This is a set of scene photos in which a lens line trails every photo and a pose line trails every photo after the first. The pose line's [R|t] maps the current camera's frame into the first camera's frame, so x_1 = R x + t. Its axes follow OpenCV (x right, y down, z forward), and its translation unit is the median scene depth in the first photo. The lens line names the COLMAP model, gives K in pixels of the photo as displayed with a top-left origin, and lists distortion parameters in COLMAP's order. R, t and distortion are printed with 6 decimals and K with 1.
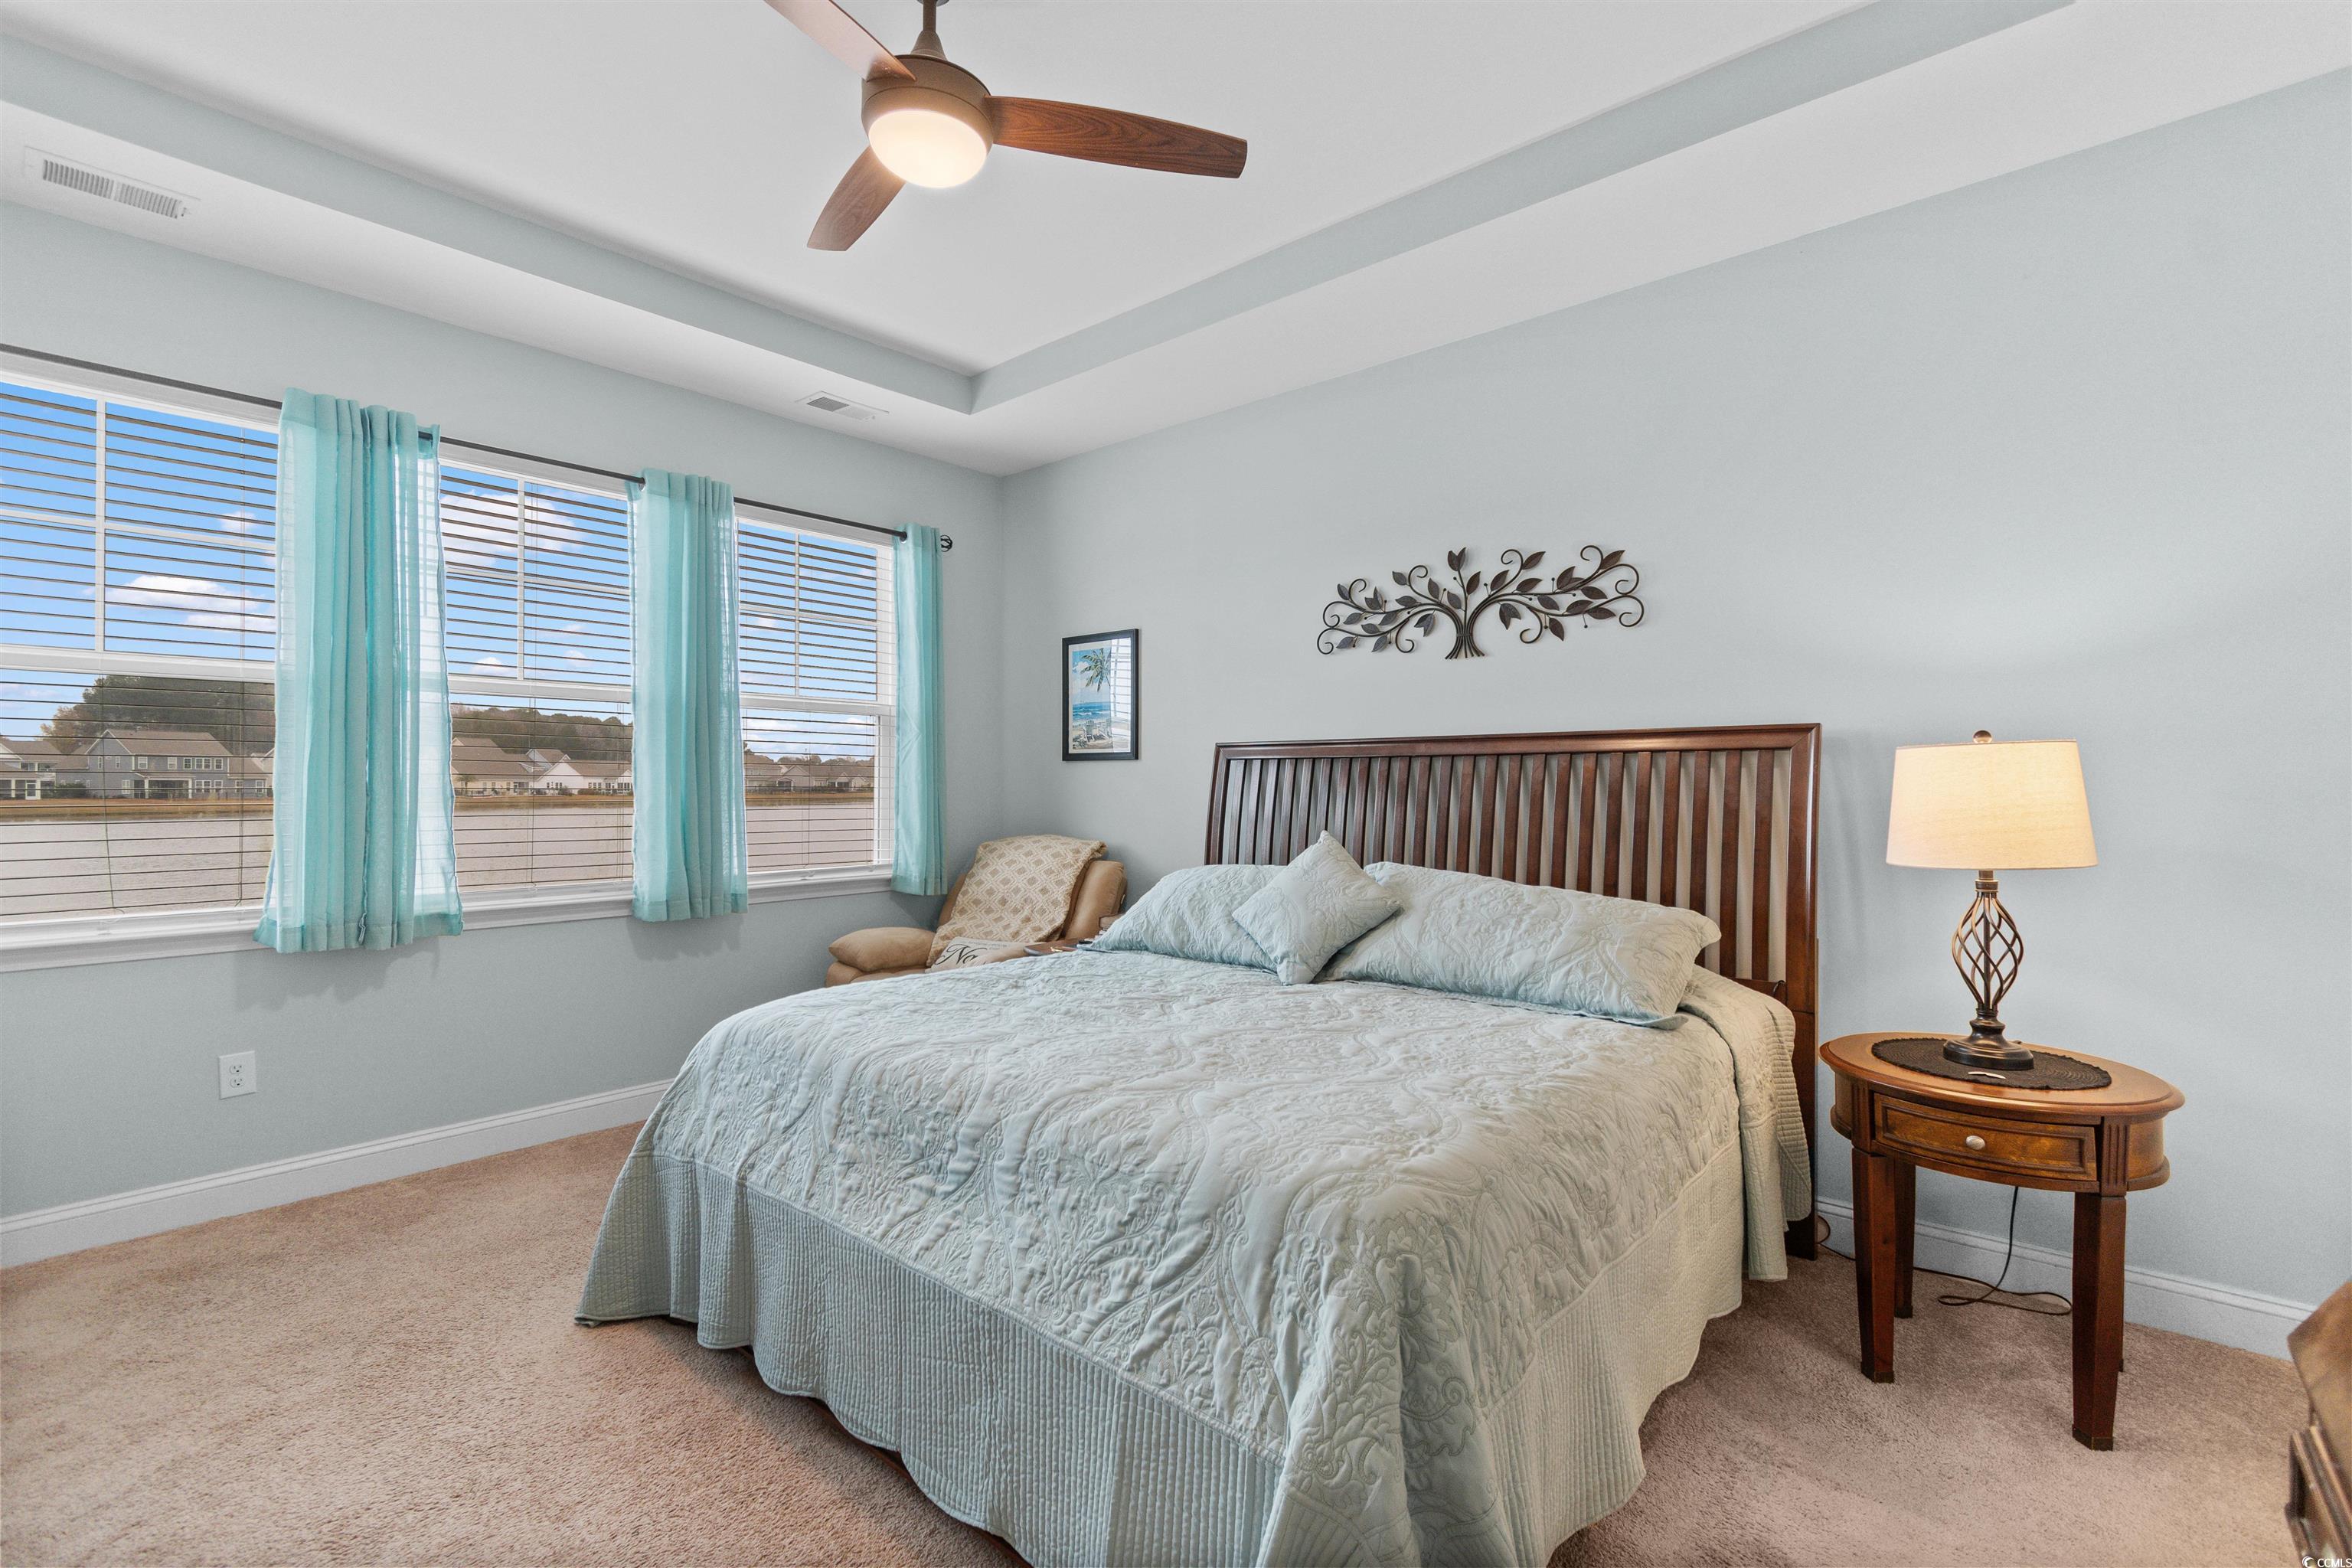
lens RADIAL K [[1041.8, 0, 1239.8], [0, 1041.8, 782.5], [0, 0, 1]] dist [-0.002533, -0.000506]
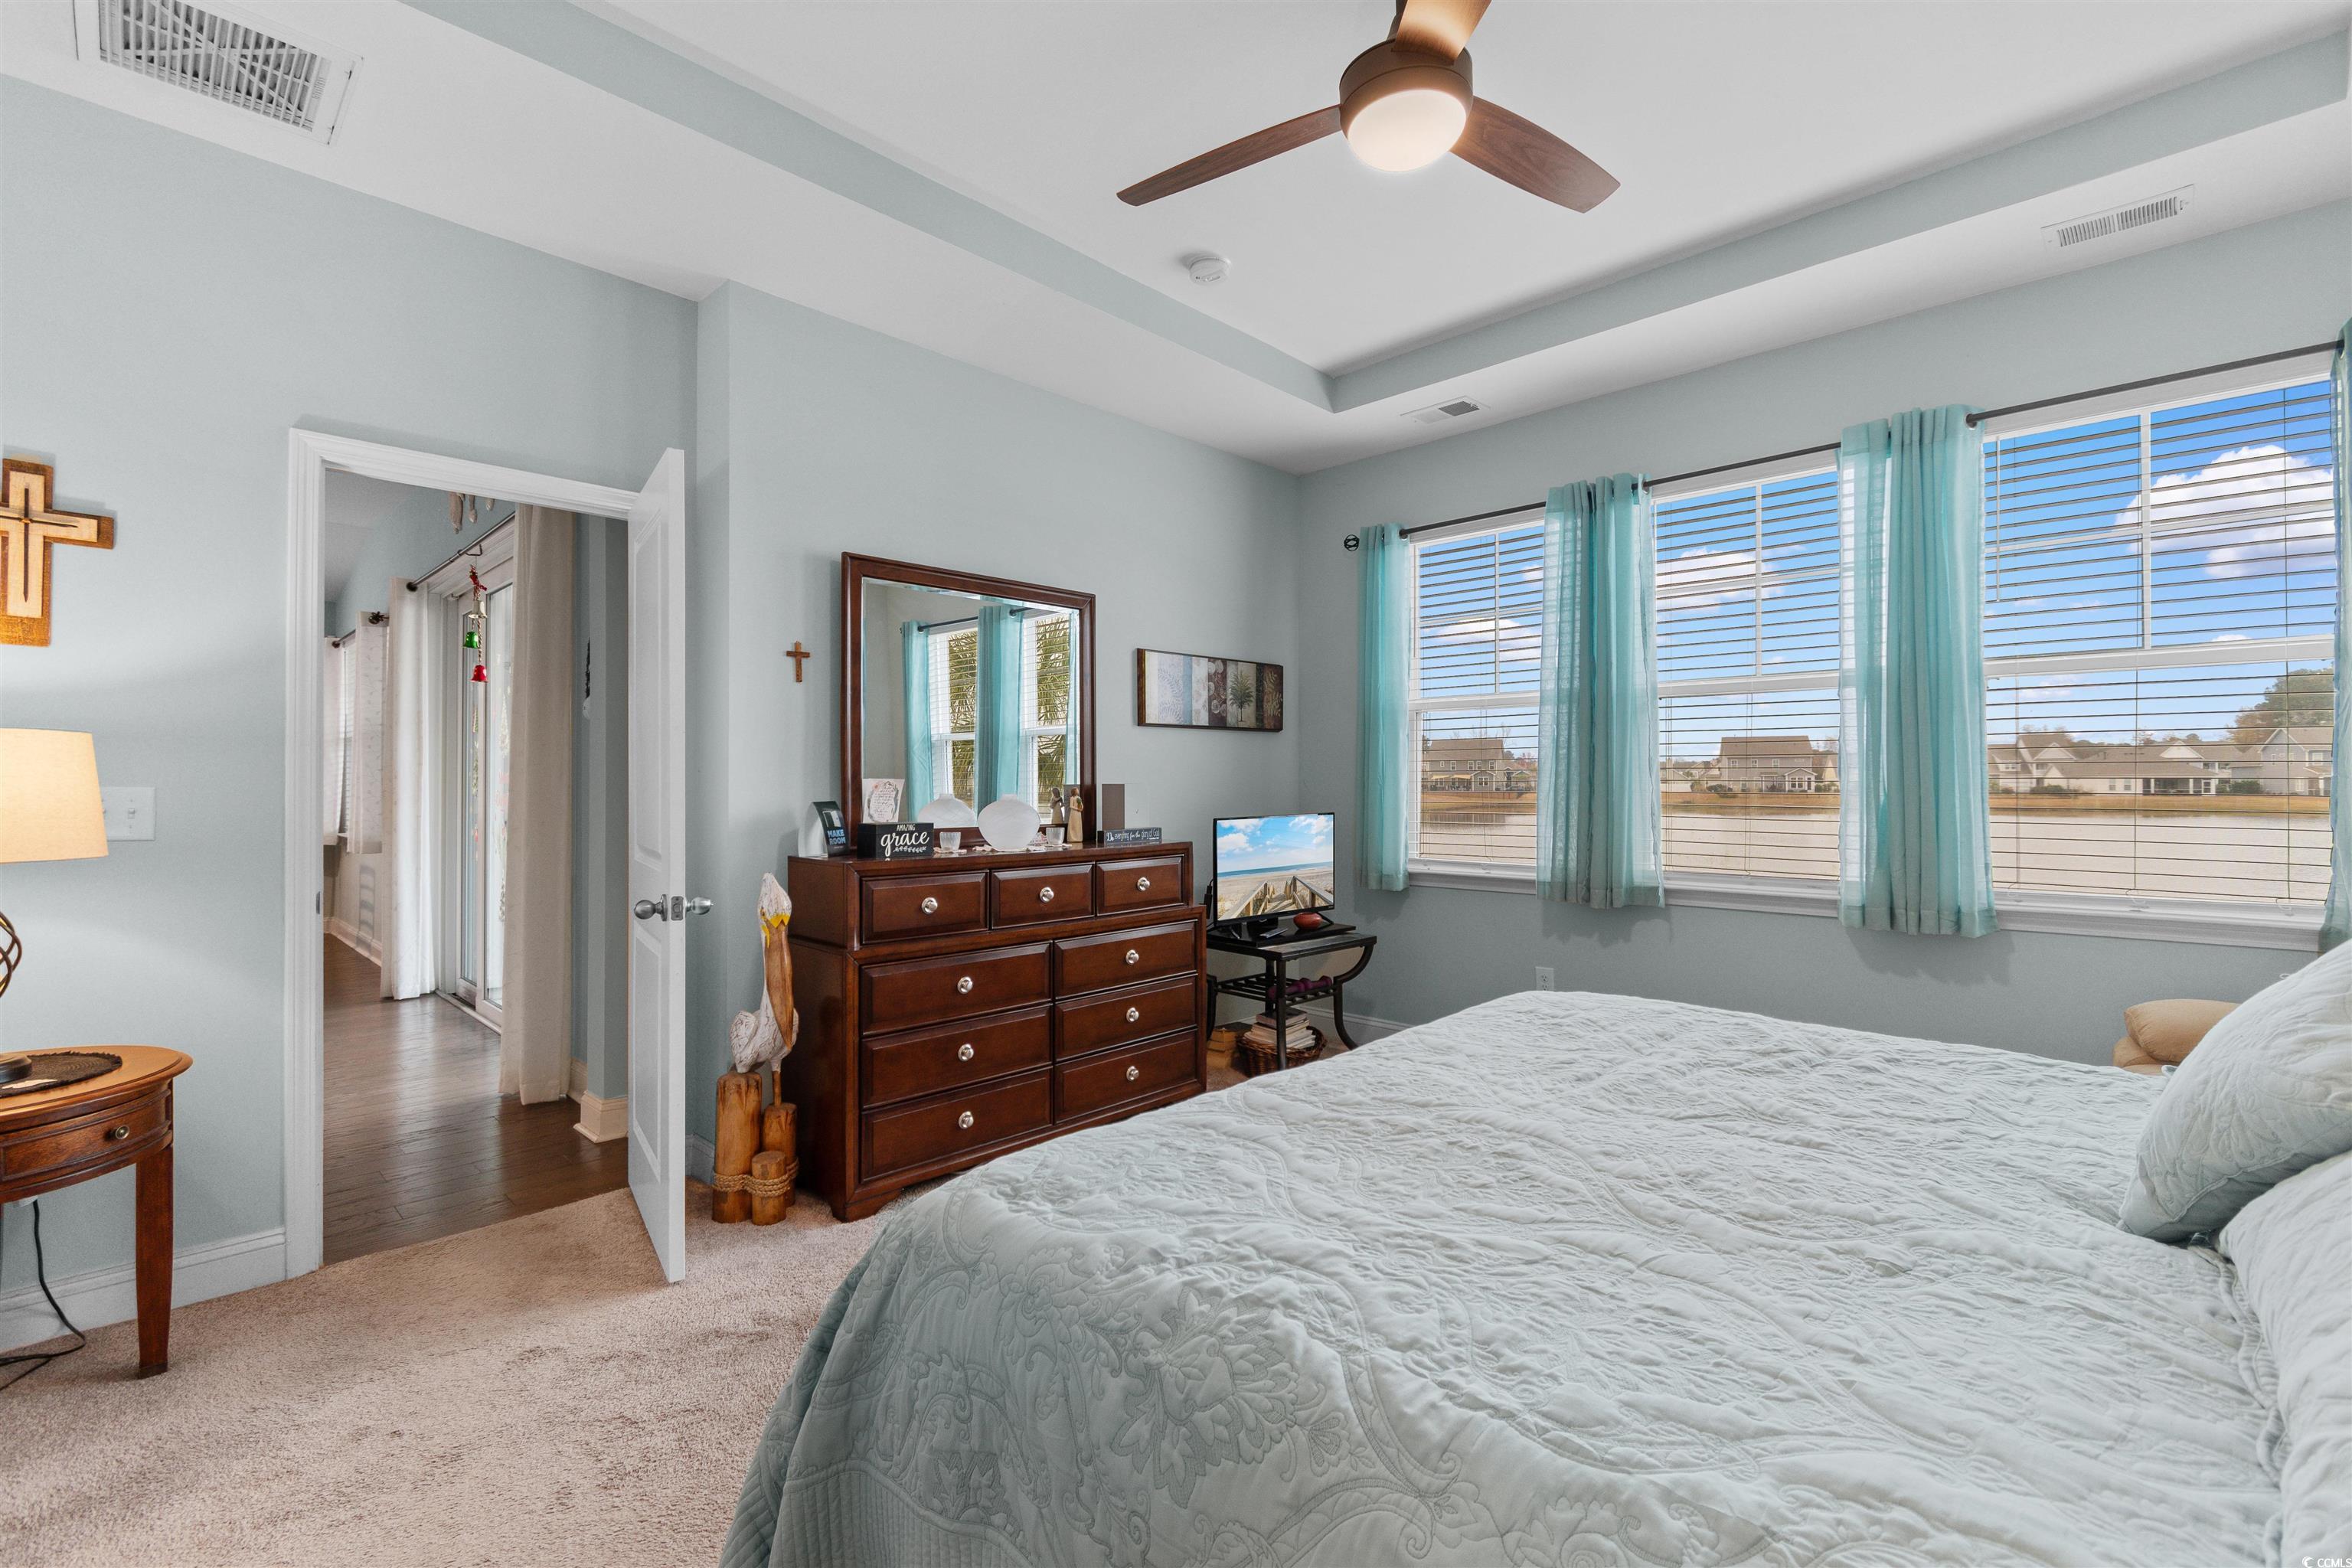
lens RADIAL K [[1055.7, 0, 1176.0], [0, 1055.7, 784.0], [0, 0, 1]] dist [0.031339, 0.000210]
pose [[-0.091079, 0.000035, -0.995844, 0.487884], [0.003638, 0.999993, -0.000297, 0.008280], [0.995837, -0.003650, -0.091079, 0.583127]]
